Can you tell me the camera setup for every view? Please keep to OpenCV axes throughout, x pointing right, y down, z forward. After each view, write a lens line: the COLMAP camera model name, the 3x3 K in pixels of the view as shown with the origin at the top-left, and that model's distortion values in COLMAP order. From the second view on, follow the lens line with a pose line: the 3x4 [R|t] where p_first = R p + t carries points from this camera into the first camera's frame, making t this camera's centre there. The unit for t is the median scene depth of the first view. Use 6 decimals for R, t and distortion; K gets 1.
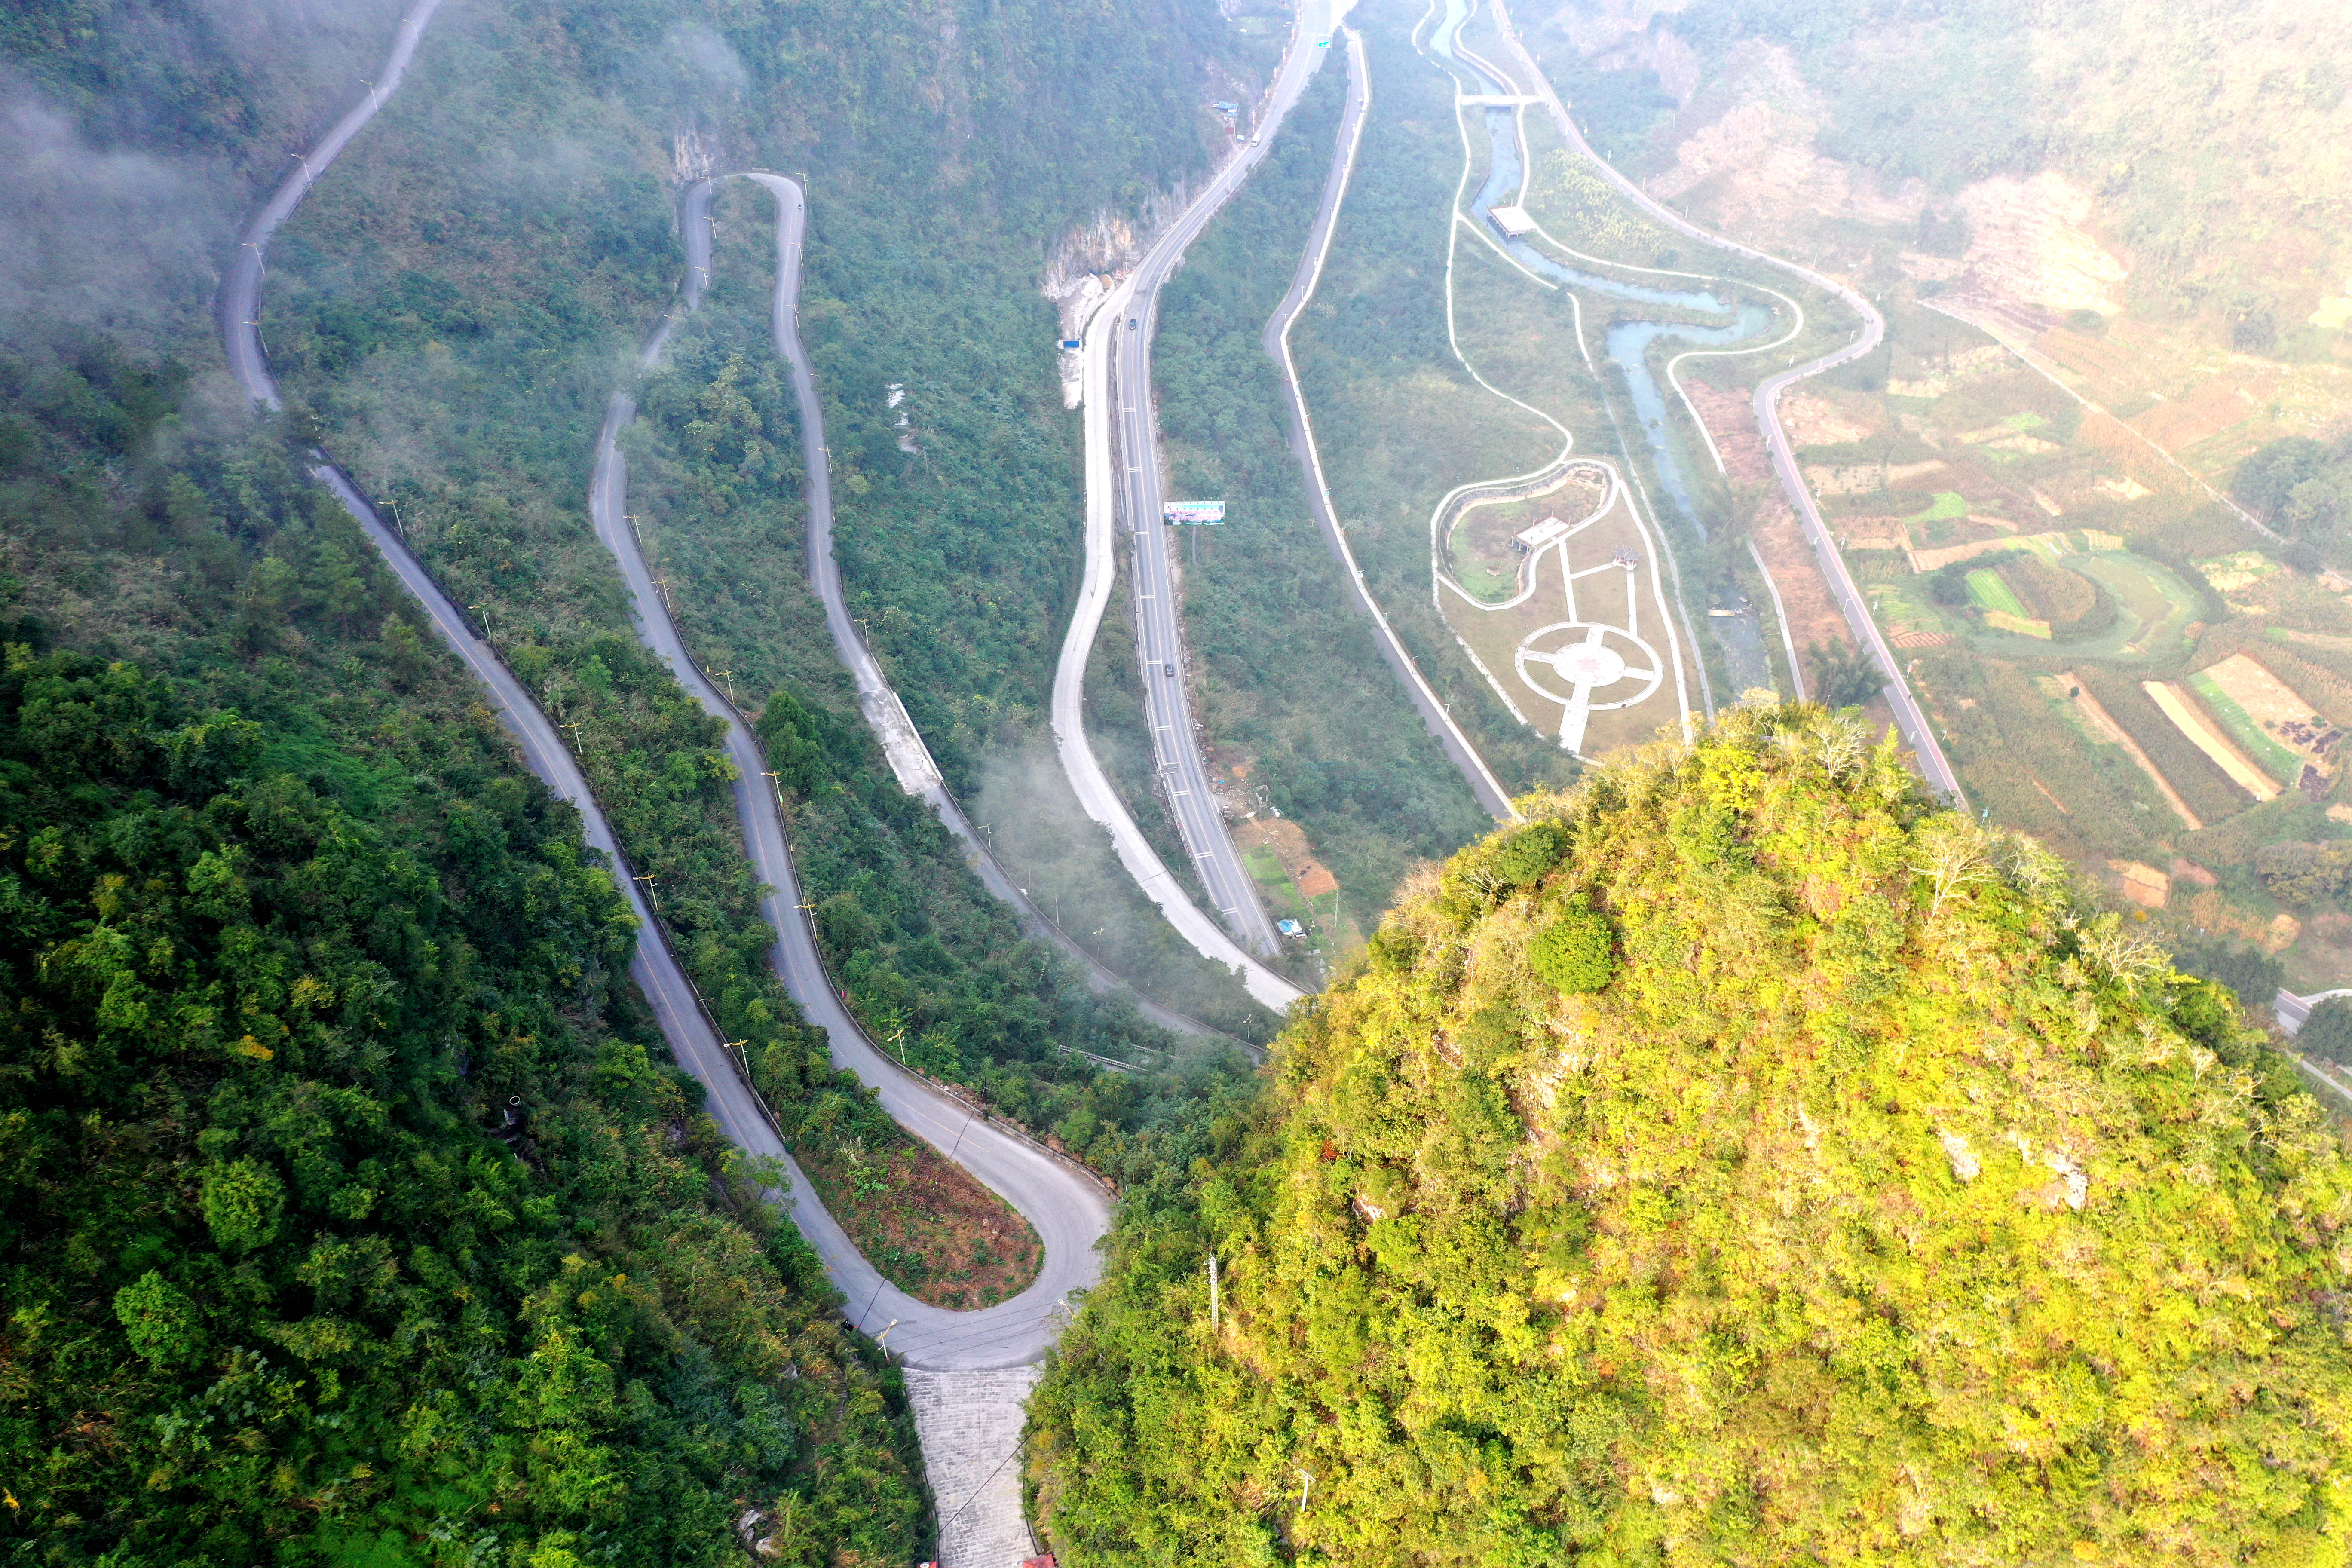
lens RADIAL K [[1854.9, 0, 1176.0], [0, 1854.9, 784.0], [0, 0, 1]] dist [0.006321, 0.002868]
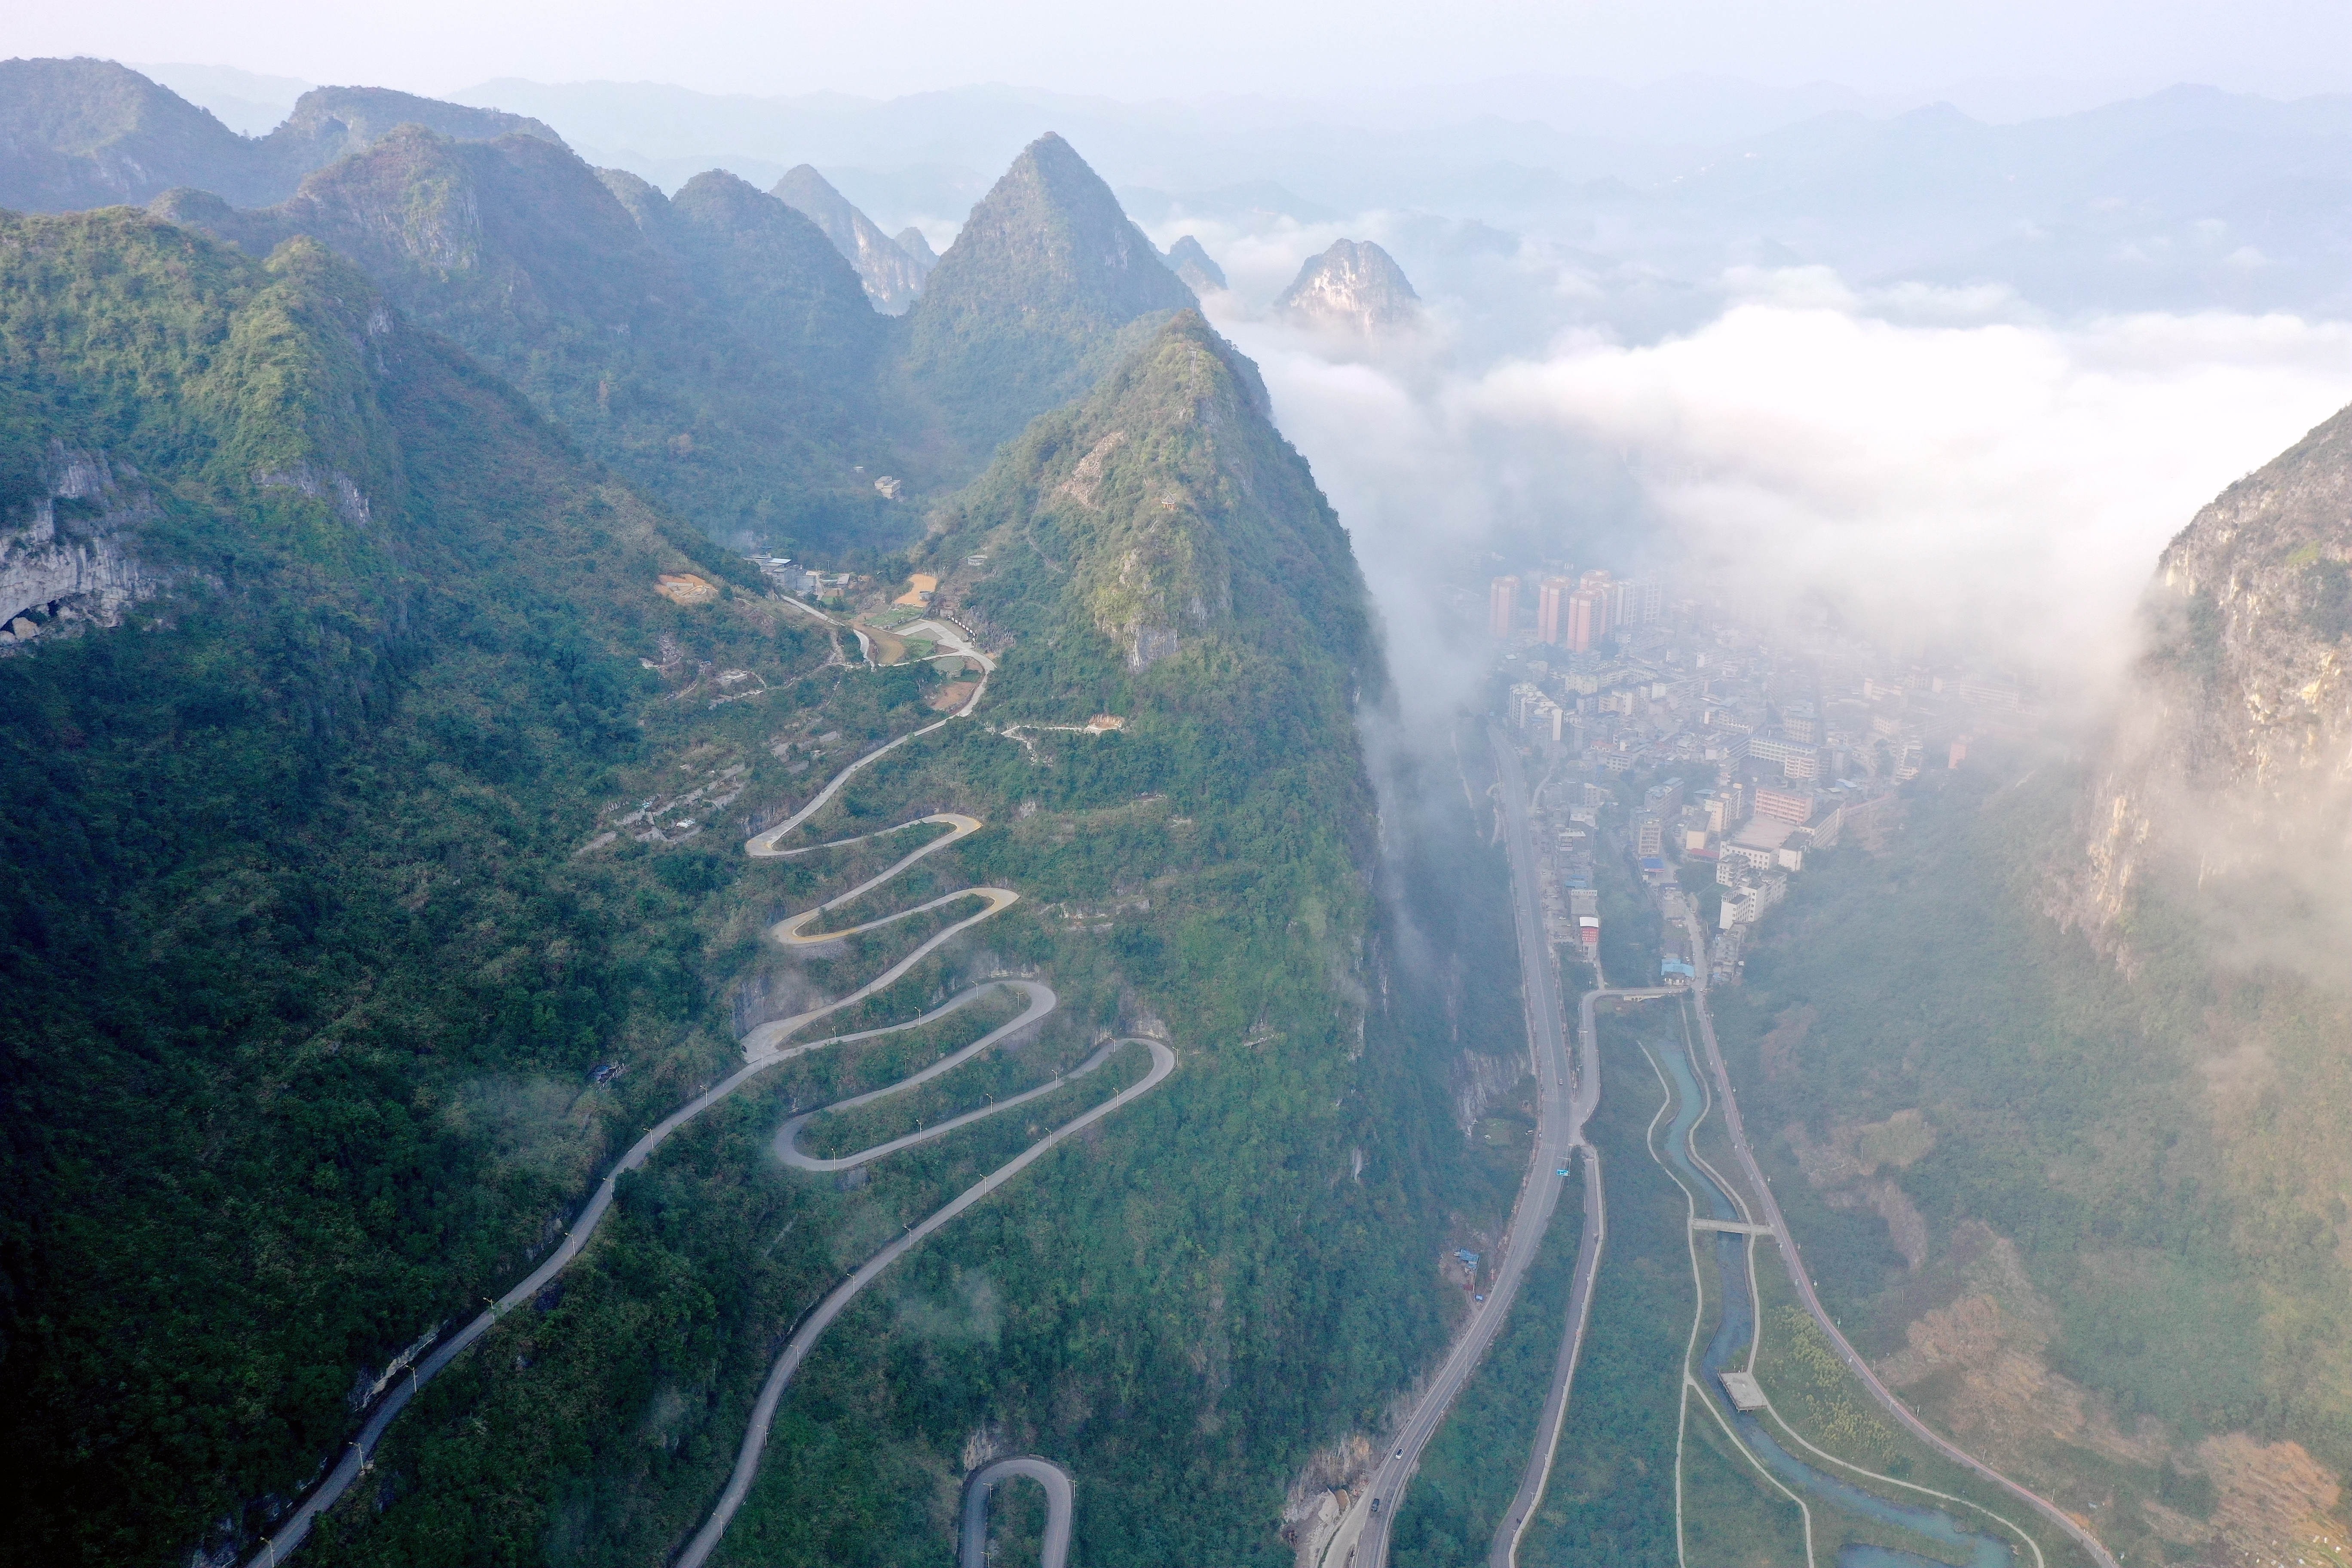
lens RADIAL K [[1854.9, 0, 1176.0], [0, 1854.9, 784.0], [0, 0, 1]] dist [0.006321, 0.002868]
pose [[0.988686, 0.056170, -0.139084, -0.006302], [-0.104641, 0.922622, -0.371239, -0.214377], [0.107469, 0.381593, 0.918062, -0.120190]]
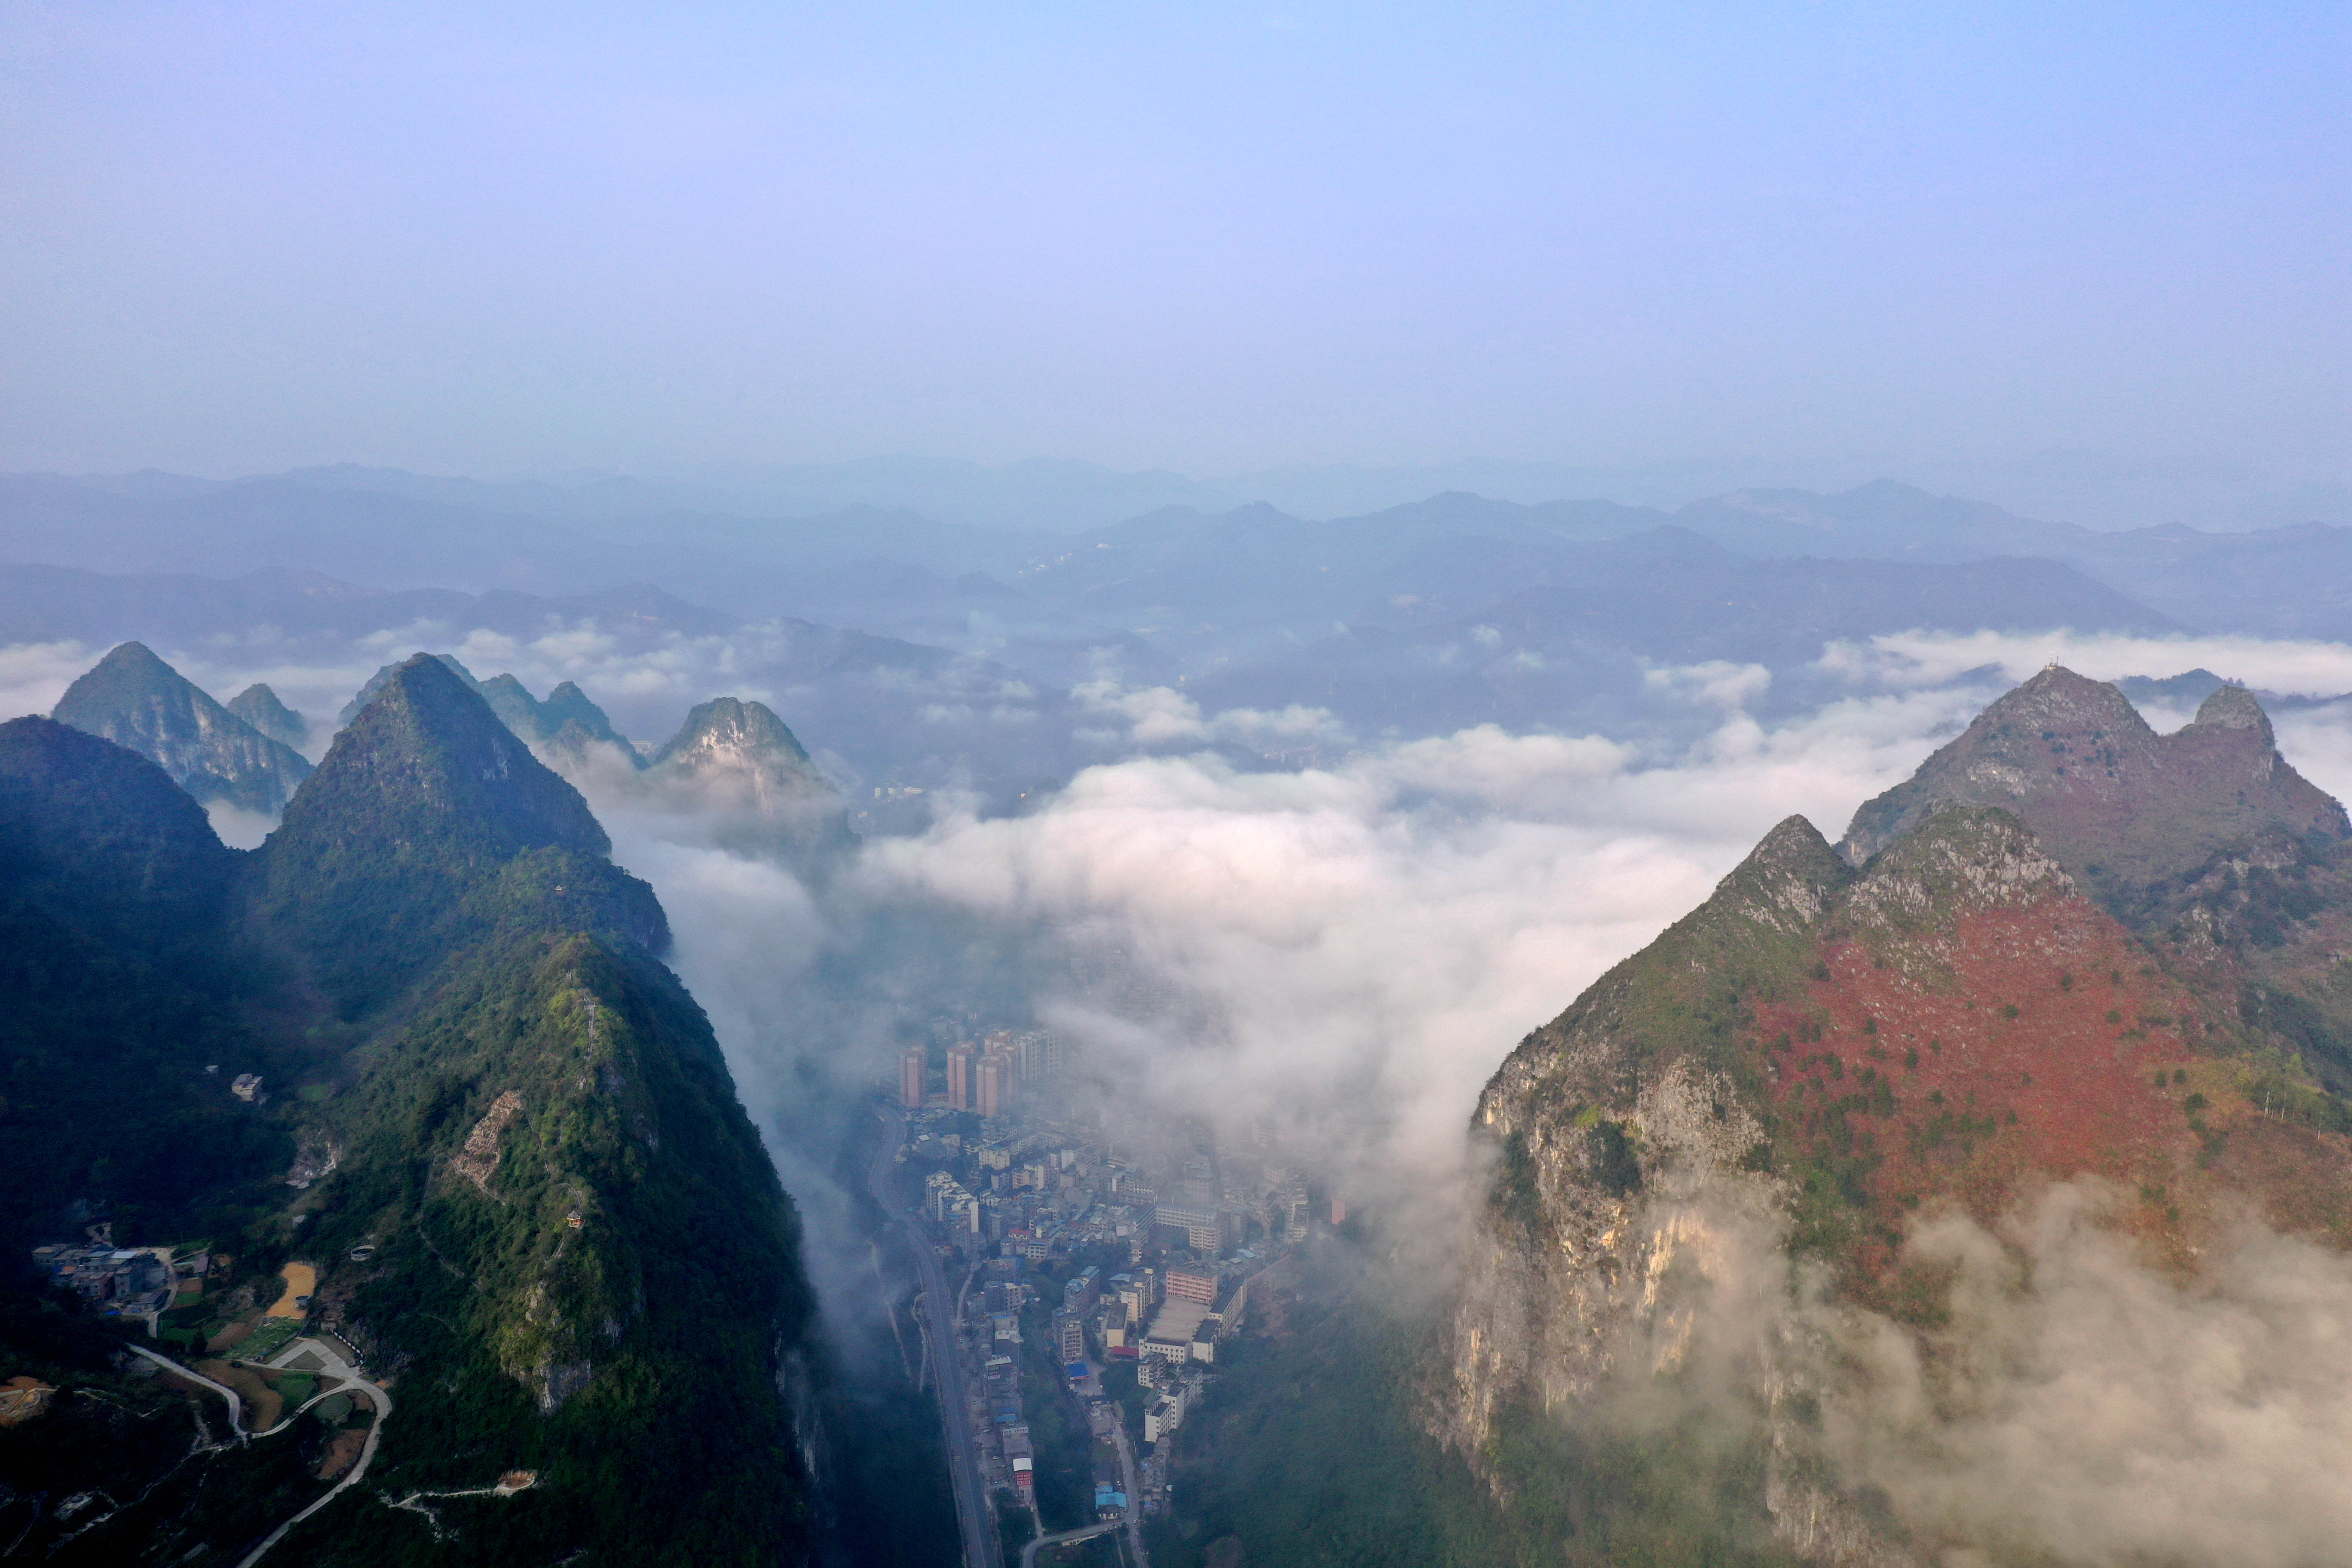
lens RADIAL K [[1854.9, 0, 1176.0], [0, 1854.9, 784.0], [0, 0, 1]] dist [0.006321, 0.002868]
pose [[0.984891, -0.013253, 0.172666, -0.009376], [0.104540, 0.840393, -0.531799, -0.339590], [-0.138059, 0.541815, 0.829082, -0.233400]]
